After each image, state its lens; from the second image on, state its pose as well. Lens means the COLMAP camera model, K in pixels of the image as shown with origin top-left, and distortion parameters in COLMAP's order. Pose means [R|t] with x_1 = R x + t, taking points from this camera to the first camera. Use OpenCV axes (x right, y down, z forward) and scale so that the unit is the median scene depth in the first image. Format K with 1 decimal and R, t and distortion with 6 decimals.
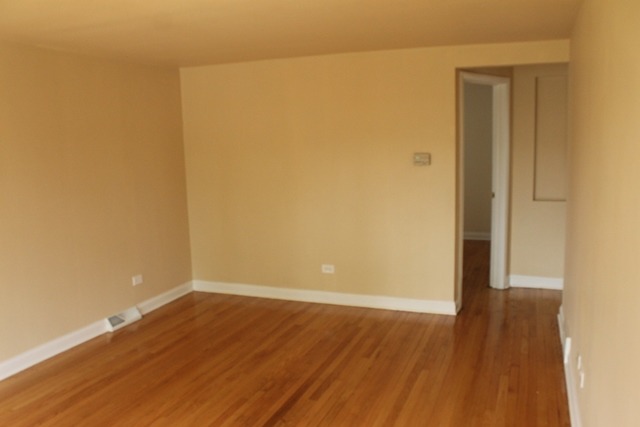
lens RADIAL K [[541.1, 0, 320.0], [0, 541.1, 213.5], [0, 0, 1]] dist [-0.110570, 0.007538]
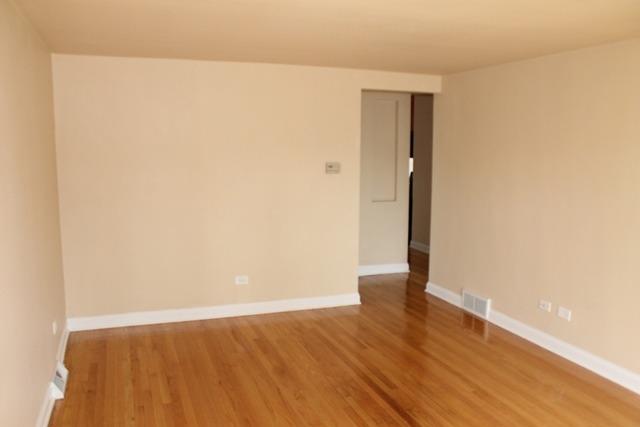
lens RADIAL K [[541.1, 0, 320.0], [0, 541.1, 213.5], [0, 0, 1]] dist [-0.110570, 0.007538]
pose [[0.747969, -0.053292, 0.661591, -0.603335], [0.063436, 0.997948, 0.008669, -0.020236], [-0.660695, 0.035484, 0.749815, 0.197402]]
